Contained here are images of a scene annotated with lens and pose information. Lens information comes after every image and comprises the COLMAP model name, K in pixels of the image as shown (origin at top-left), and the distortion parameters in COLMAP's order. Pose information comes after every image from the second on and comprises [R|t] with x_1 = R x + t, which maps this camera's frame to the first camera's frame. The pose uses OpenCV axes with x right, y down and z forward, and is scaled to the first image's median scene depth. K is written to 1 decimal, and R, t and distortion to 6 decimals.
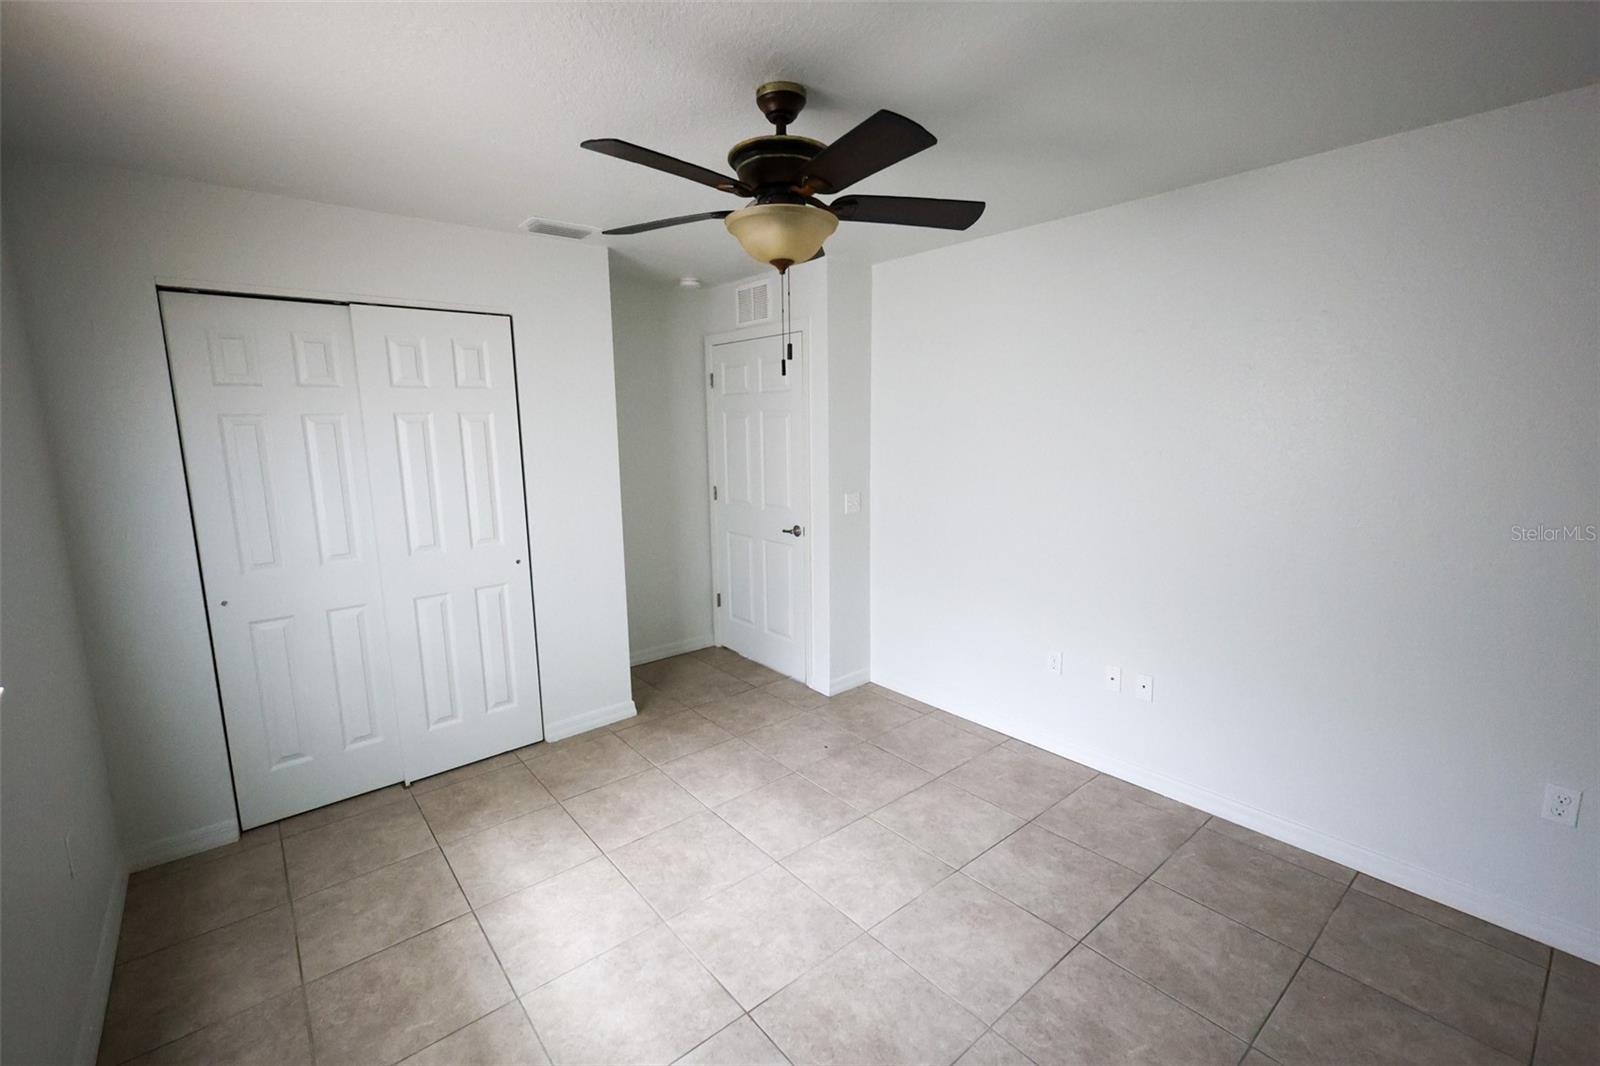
lens RADIAL K [[691.6, 0, 802.3], [0, 691.6, 530.5], [0, 0, 1]] dist [0.001731, -0.000315]
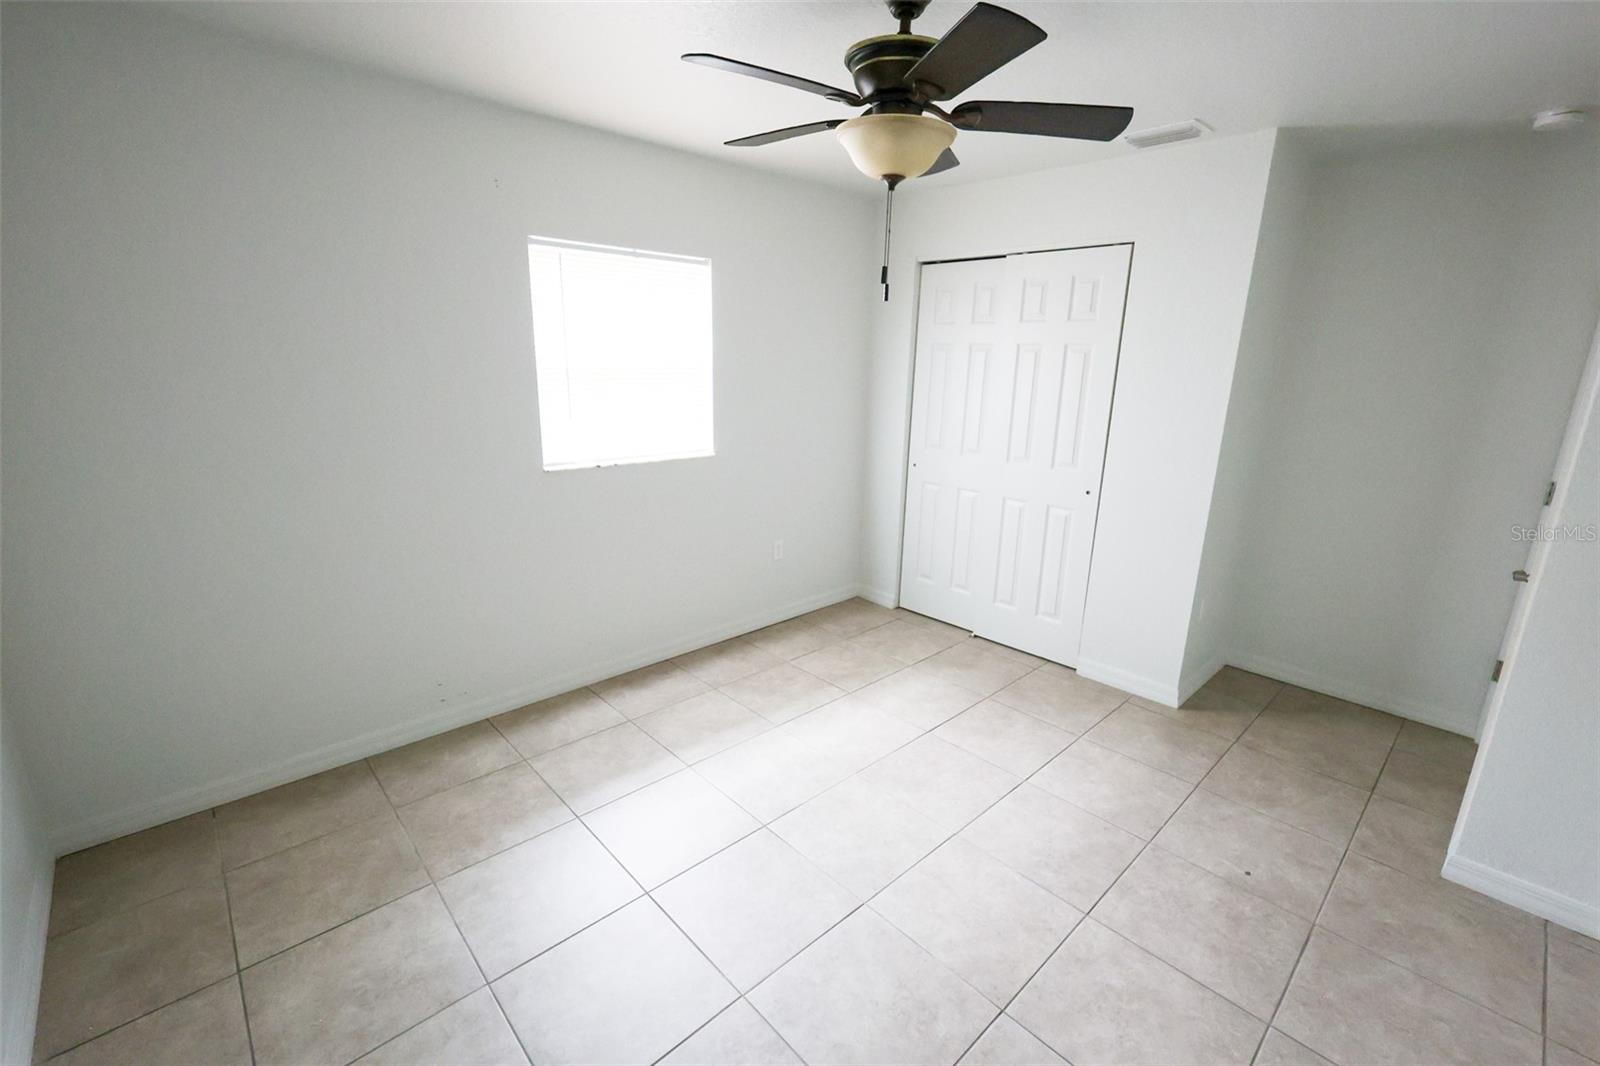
lens RADIAL K [[691.6, 0, 802.3], [0, 691.6, 530.5], [0, 0, 1]] dist [0.001731, -0.000315]
pose [[0.050755, 0.265363, -0.962812, 0.629080], [-0.179913, 0.950712, 0.252544, -0.092939], [0.982372, 0.160405, 0.095995, 0.541594]]
